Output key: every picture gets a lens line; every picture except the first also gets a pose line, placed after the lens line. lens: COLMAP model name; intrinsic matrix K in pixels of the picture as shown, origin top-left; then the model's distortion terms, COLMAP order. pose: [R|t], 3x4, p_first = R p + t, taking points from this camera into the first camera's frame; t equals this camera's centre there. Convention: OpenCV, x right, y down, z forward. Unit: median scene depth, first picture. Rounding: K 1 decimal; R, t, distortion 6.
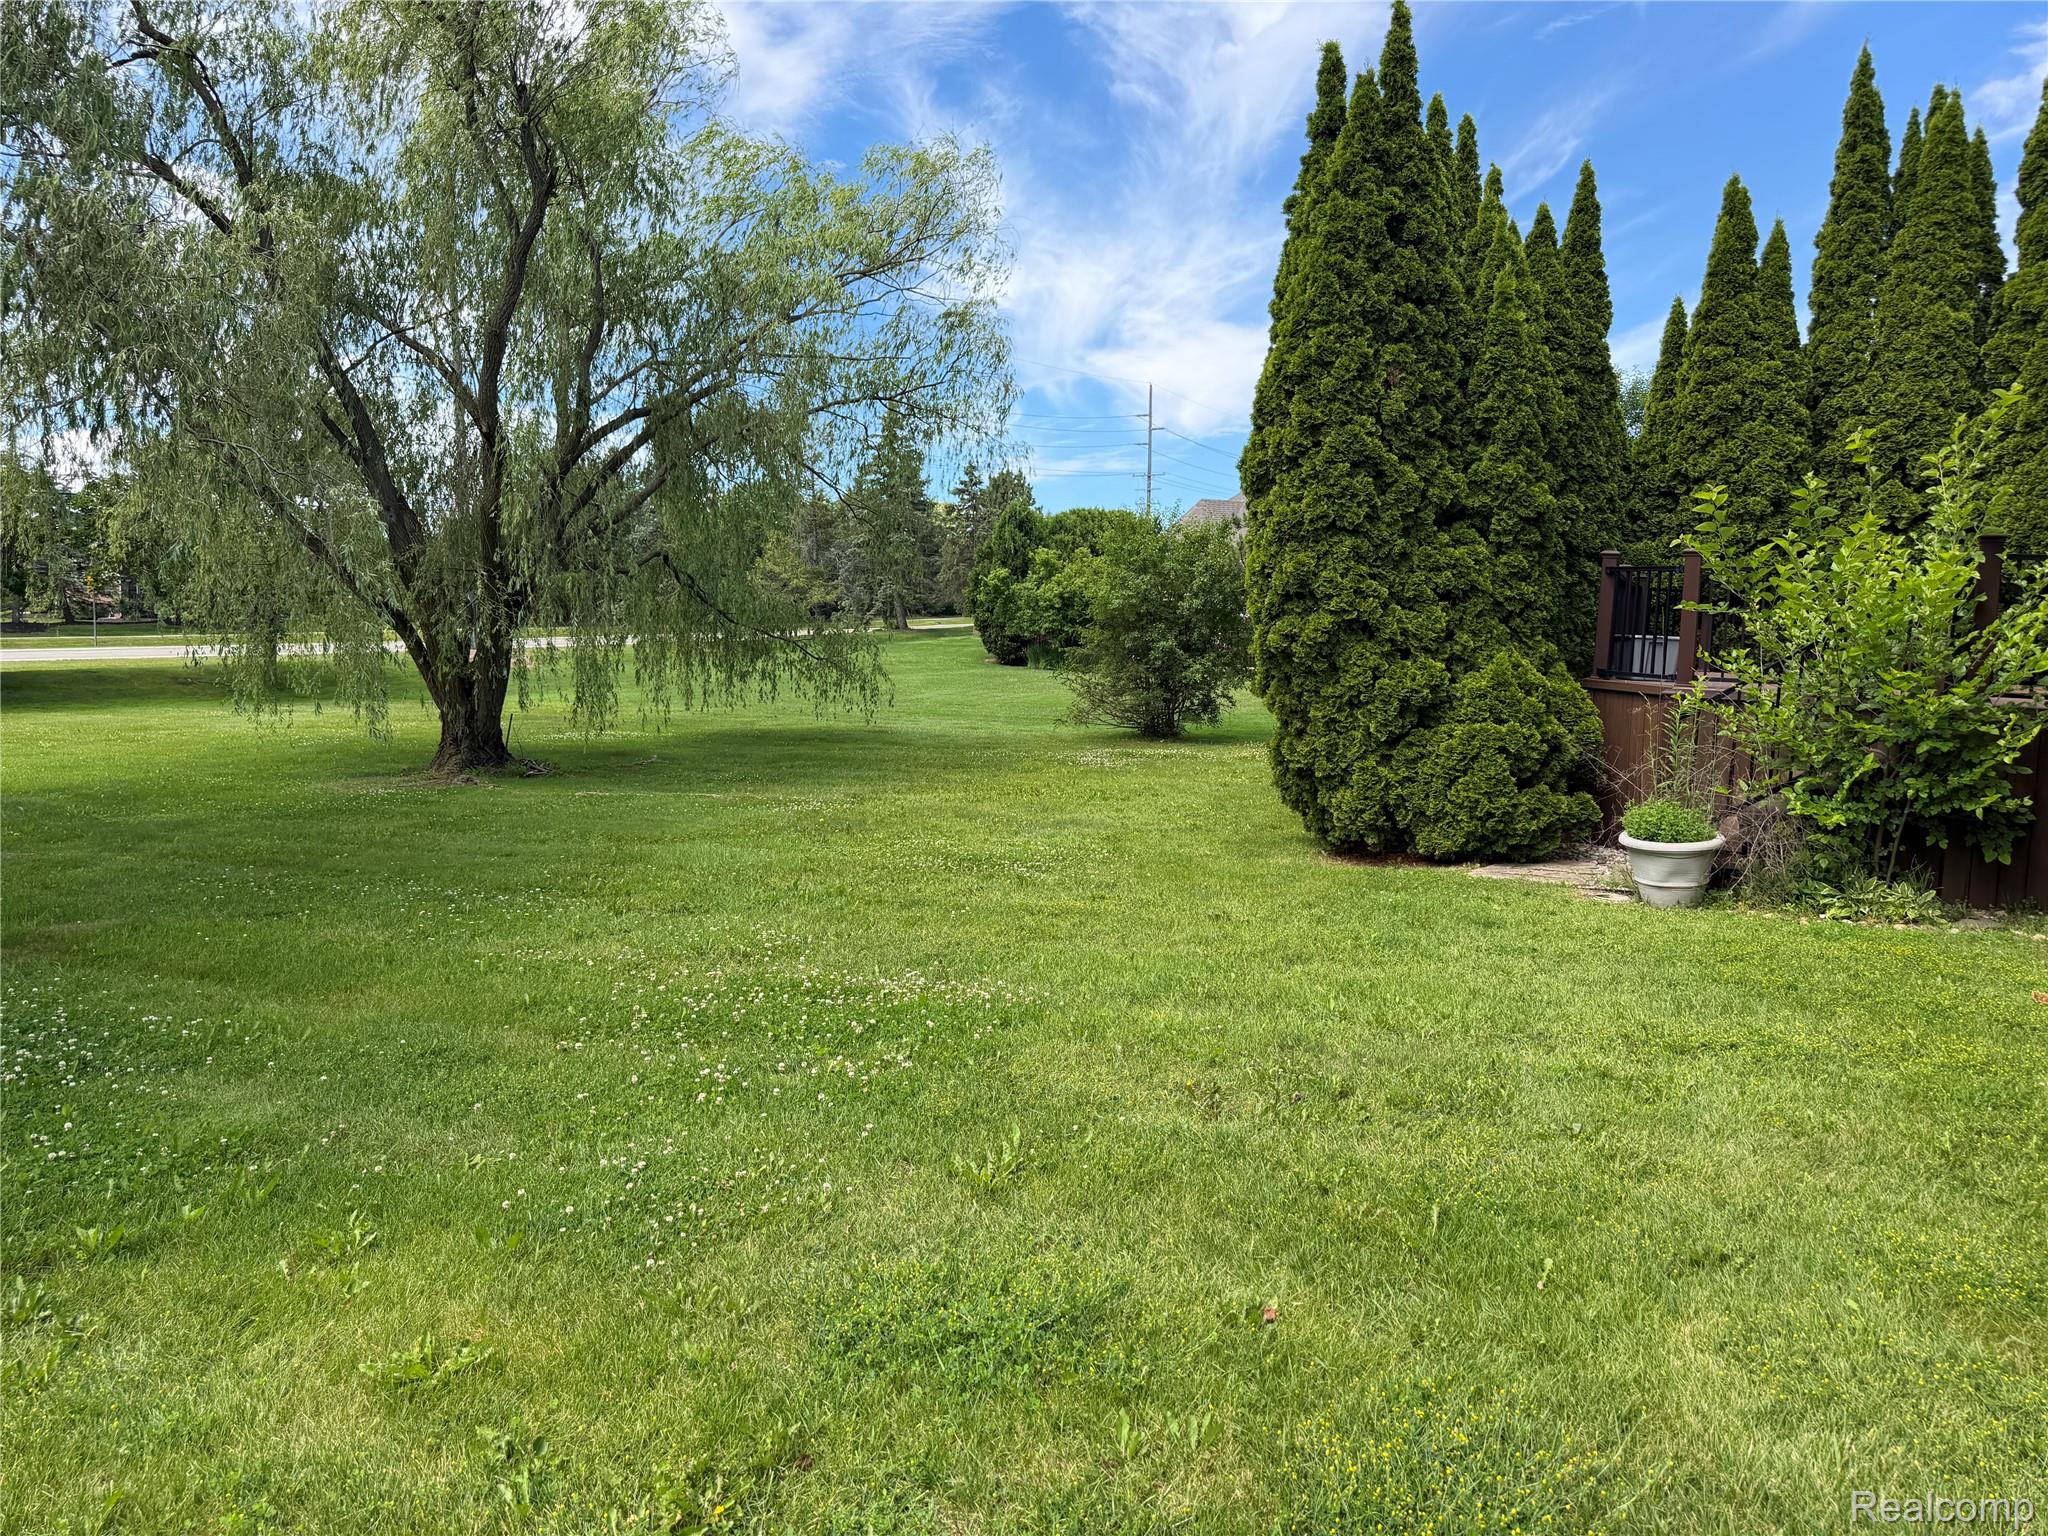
lens RADIAL K [[1452.3, 0, 1036.1], [0, 1452.3, 769.3], [0, 0, 1]] dist [0.128186, -0.141940]
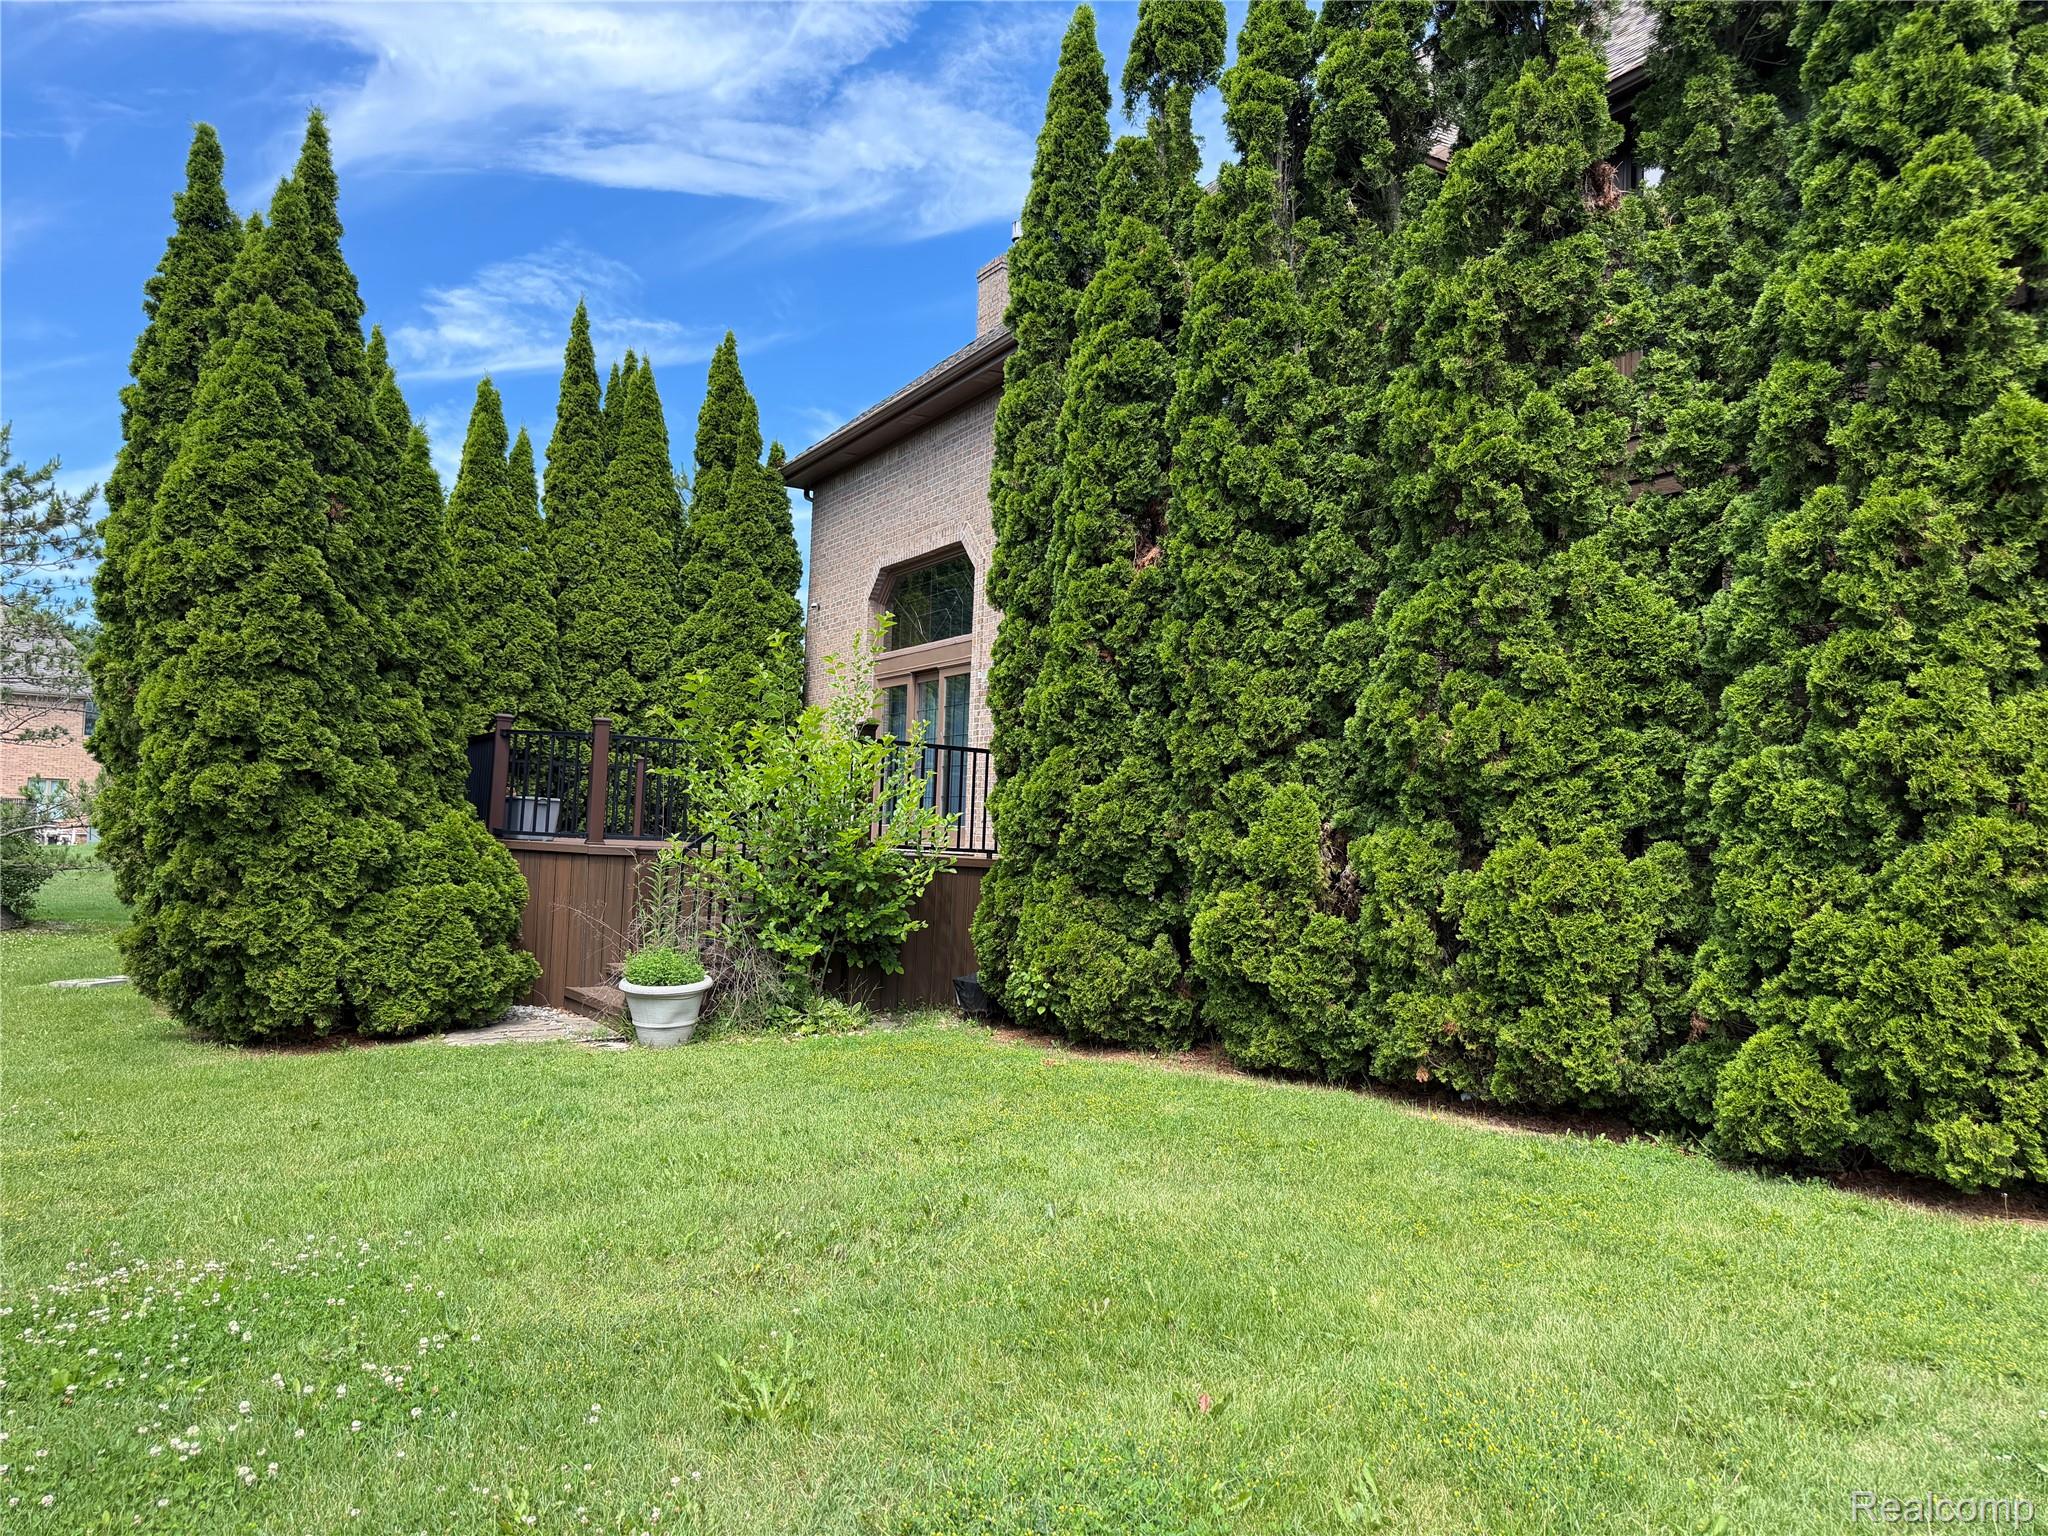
lens RADIAL K [[1452.3, 0, 1036.1], [0, 1452.3, 769.3], [0, 0, 1]] dist [0.128186, -0.141940]
pose [[0.564884, 0.033669, 0.824483, -0.267764], [0.059106, 0.994950, -0.081126, -0.005012], [-0.823051, 0.094559, 0.560041, 0.138588]]
